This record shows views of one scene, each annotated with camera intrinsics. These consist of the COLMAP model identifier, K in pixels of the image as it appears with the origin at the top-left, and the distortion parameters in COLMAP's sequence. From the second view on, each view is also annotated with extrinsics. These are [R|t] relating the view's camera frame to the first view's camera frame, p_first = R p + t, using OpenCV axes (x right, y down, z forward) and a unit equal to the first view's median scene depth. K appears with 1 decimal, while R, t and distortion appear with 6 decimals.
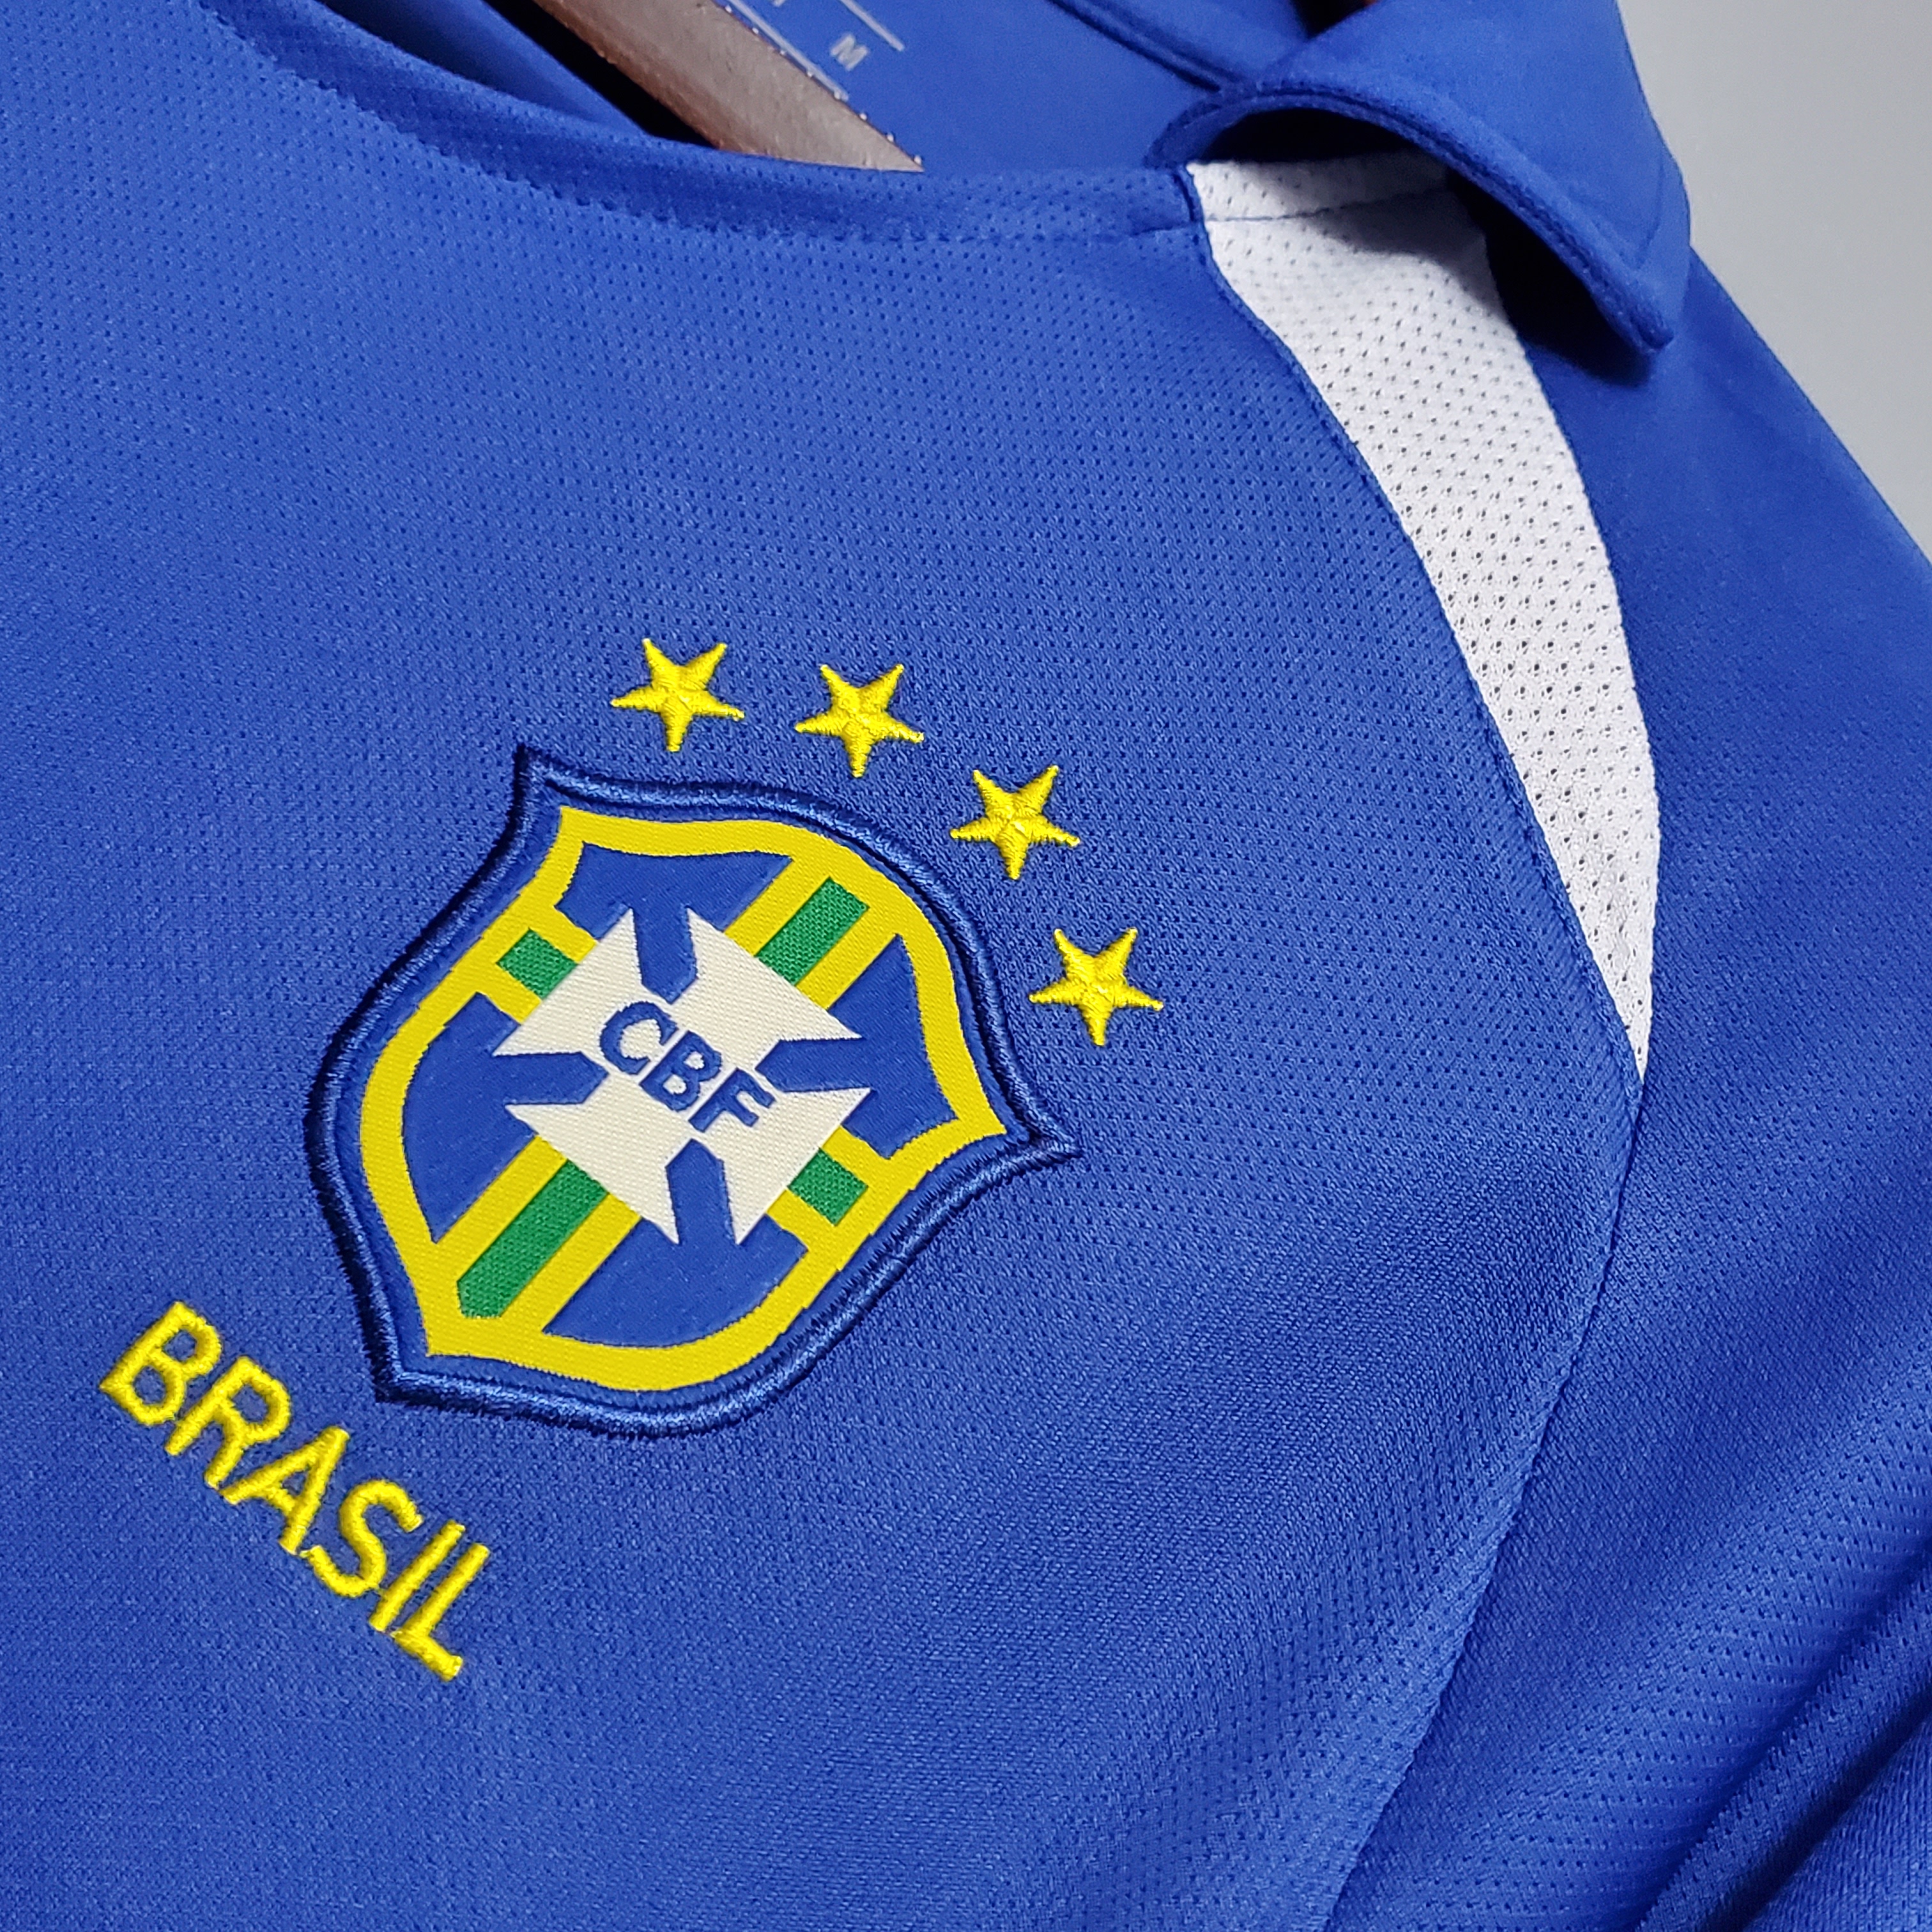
lens RADIAL K [[2787.0, 0, 966.0], [0, 2787.0, 966.0], [0, 0, 1]] dist [0.239046, -1.006690]
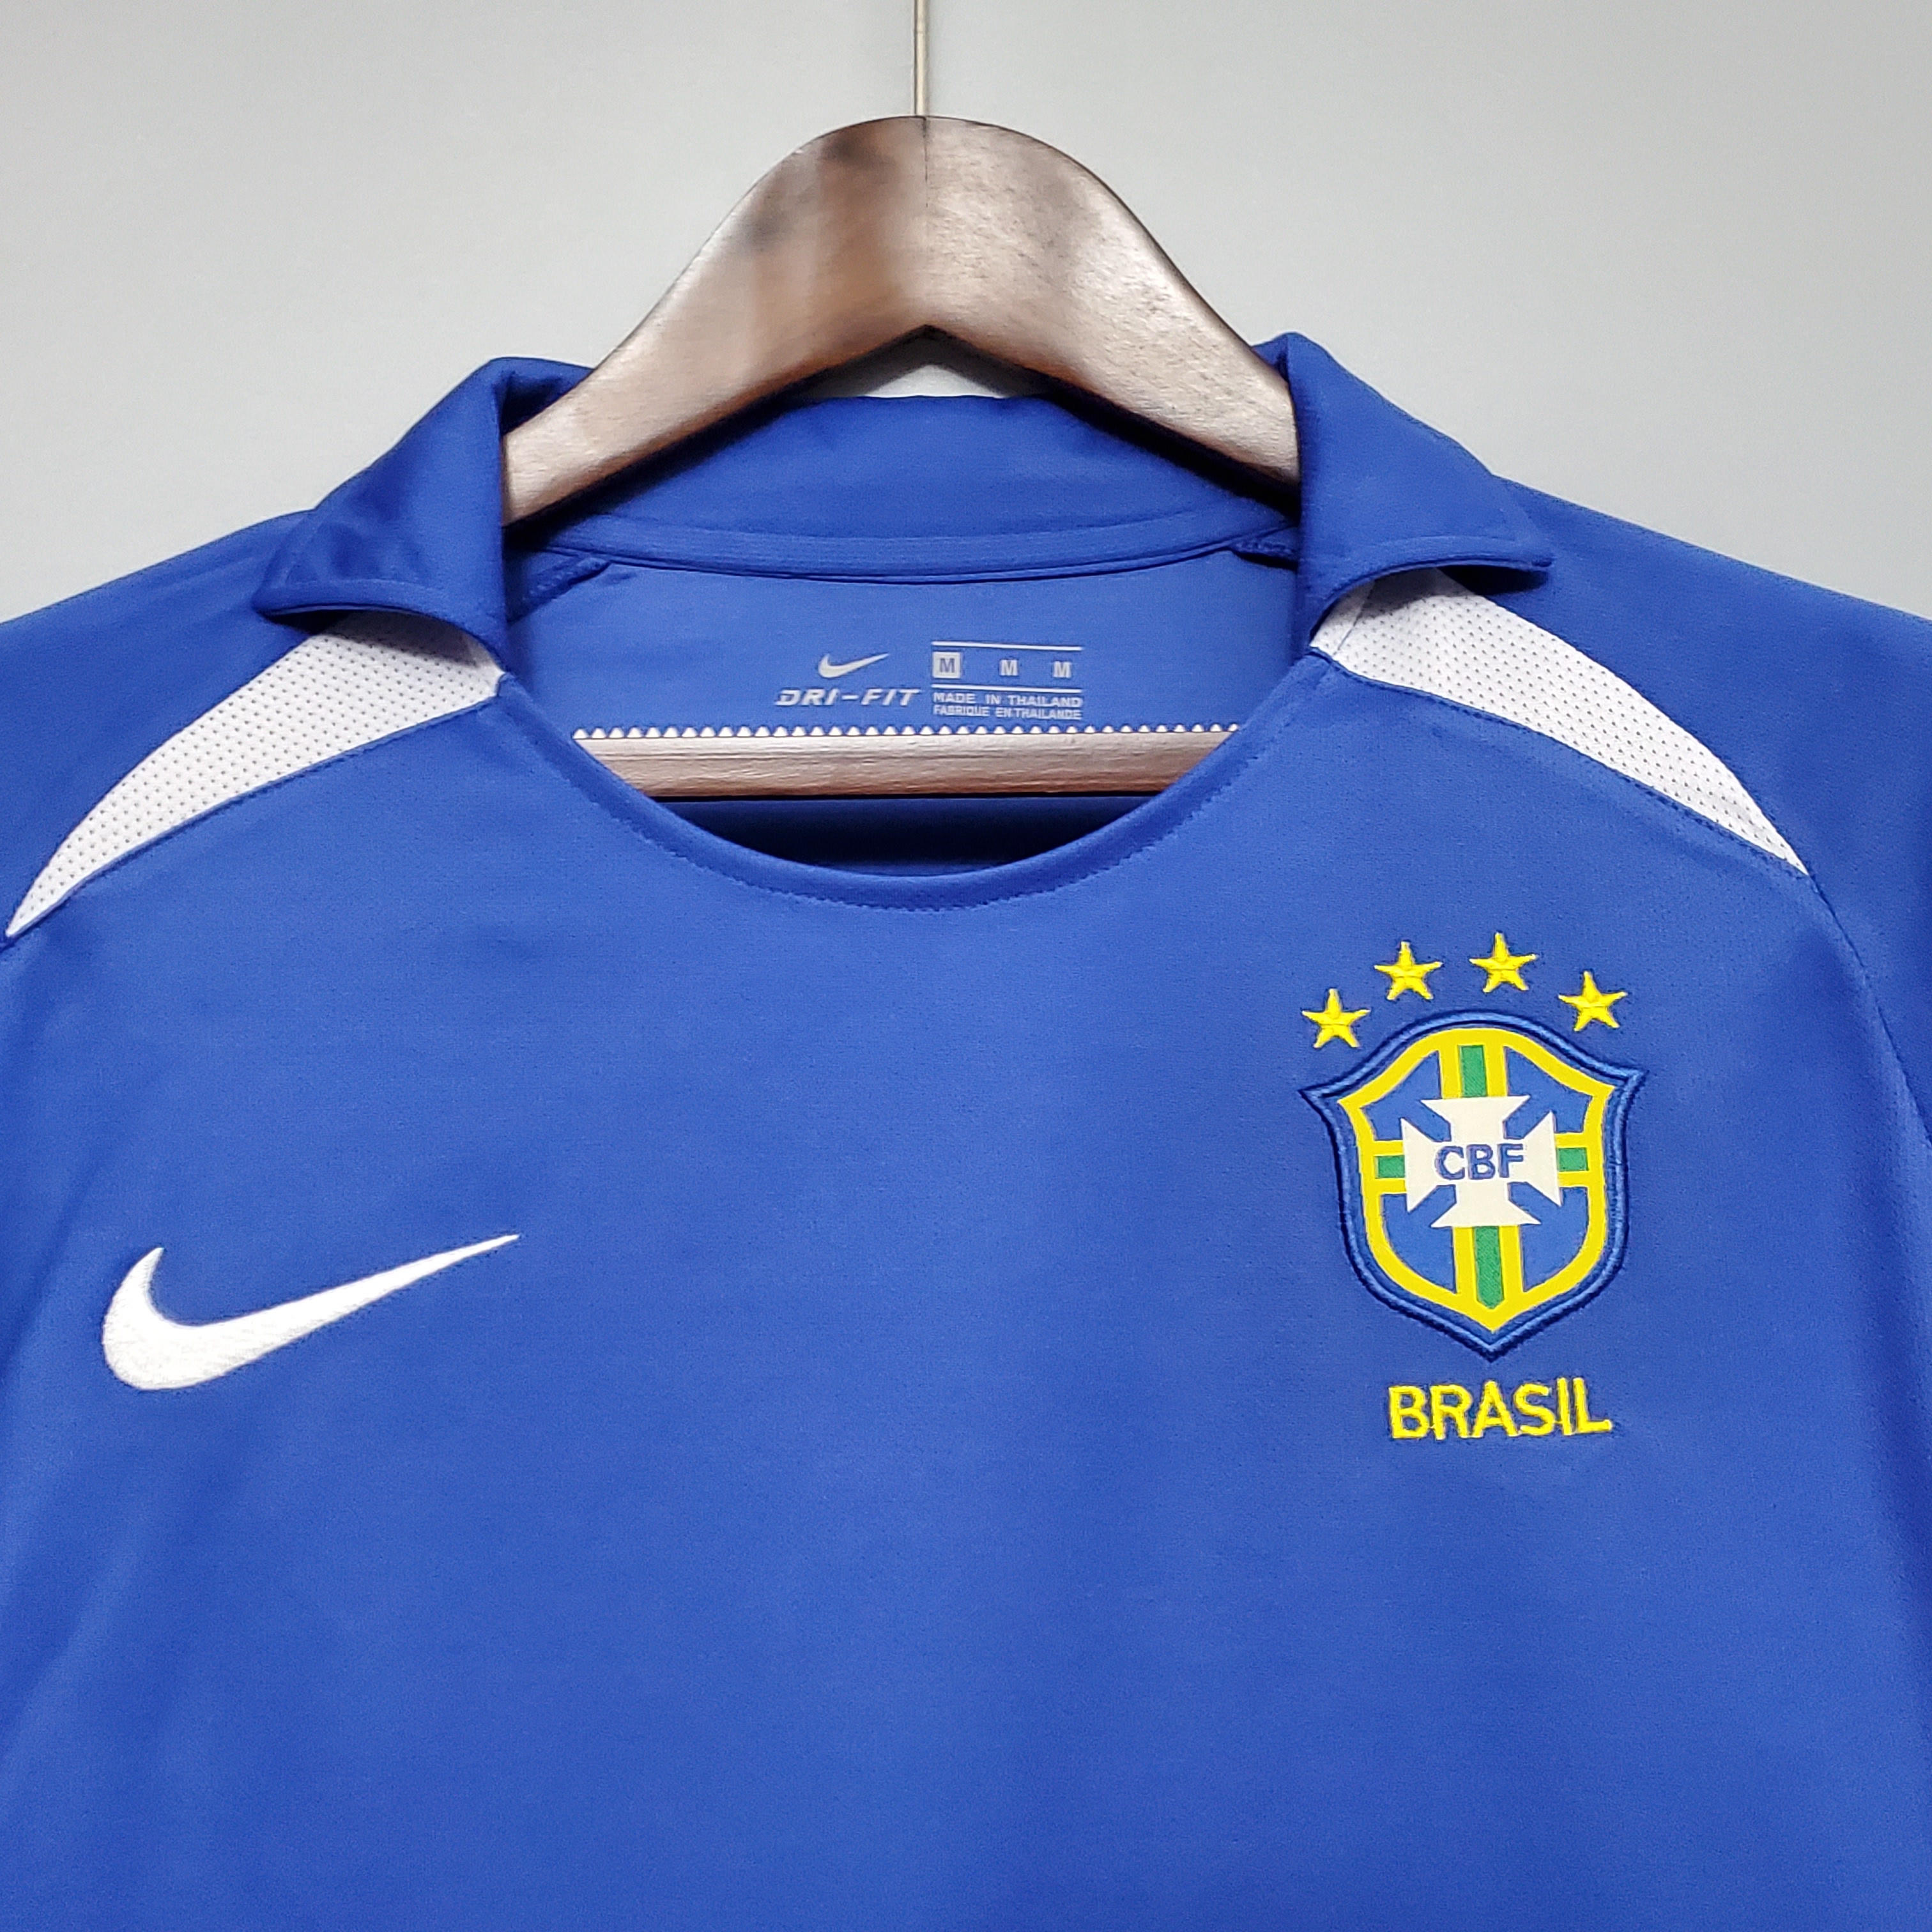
lens RADIAL K [[2653.4, 0, 966.1], [0, 2653.4, 931.0], [0, 0, 1]] dist [0.149317, -0.110134]
pose [[0.757845, -0.650624, 0.048564, -0.388970], [0.641856, 0.756839, 0.123347, -0.611411], [-0.117007, -0.062306, 0.991175, -1.002037]]
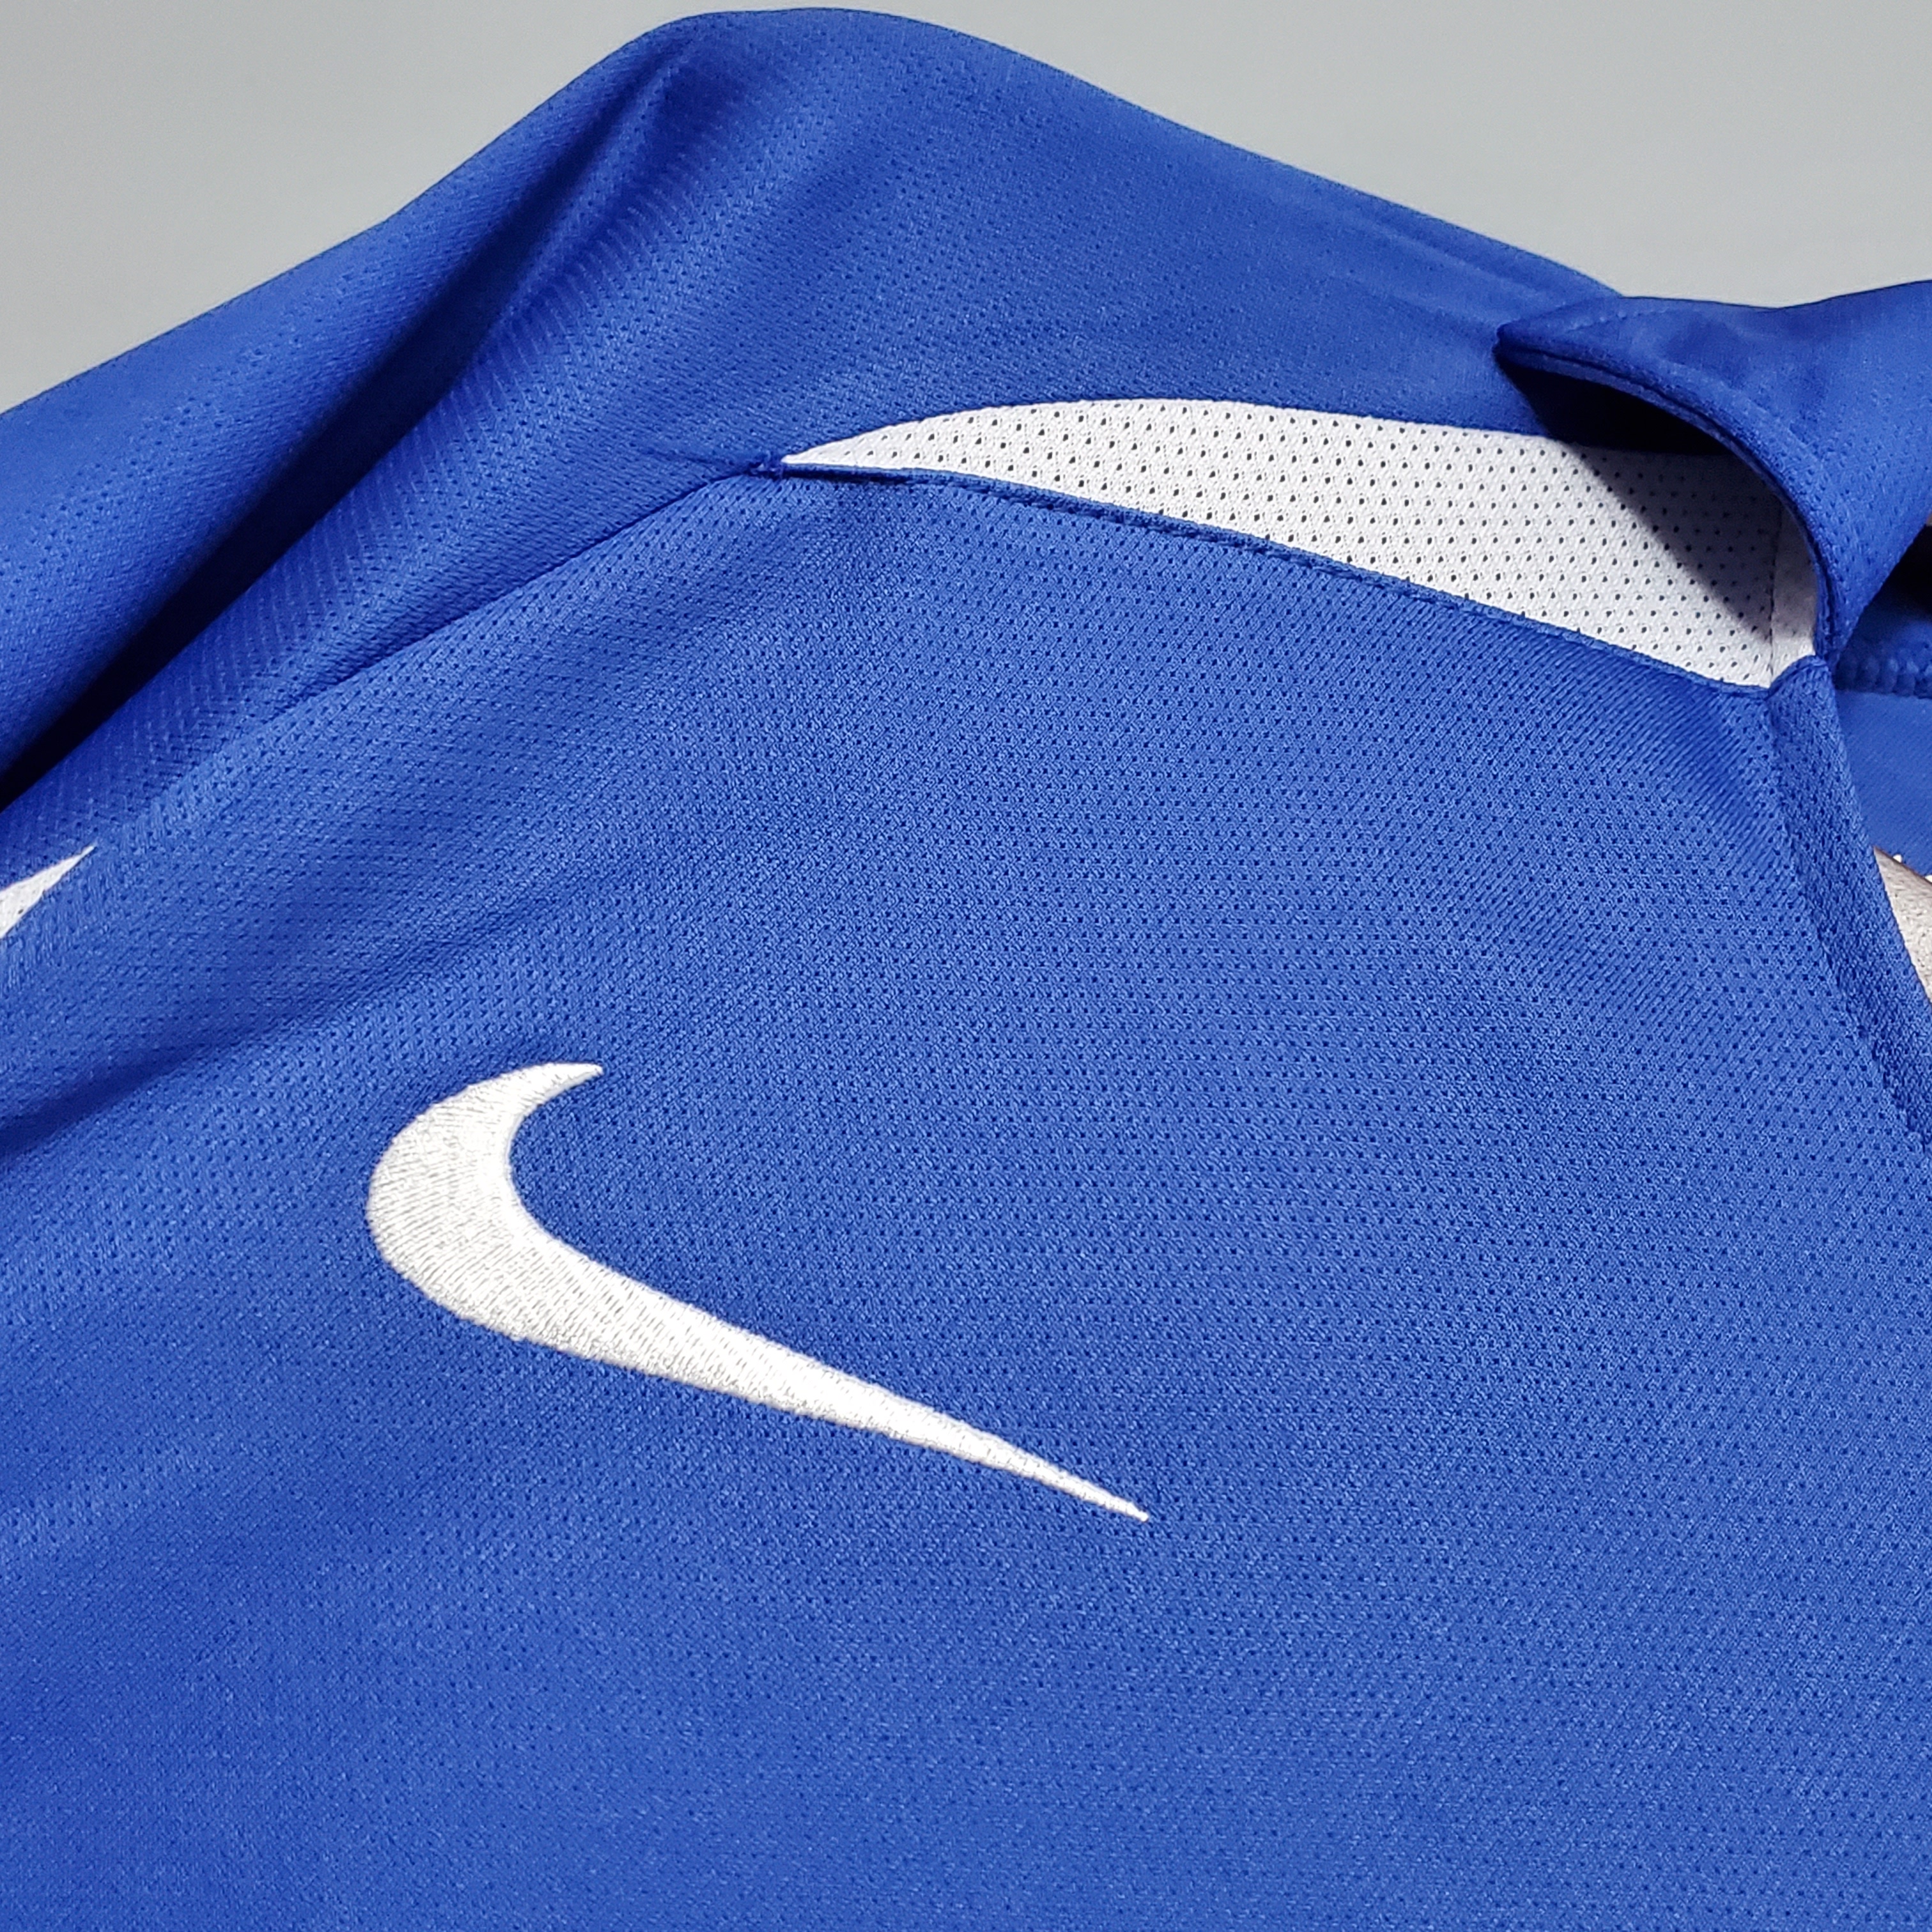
lens RADIAL K [[2787.0, 0, 966.0], [0, 2787.0, 966.0], [0, 0, 1]] dist [0.239046, -1.006690]
pose [[0.978070, -0.066622, -0.197333, -0.562965], [0.034252, 0.986011, -0.163120, -0.427289], [0.205440, 0.152784, 0.966670, 0.086159]]
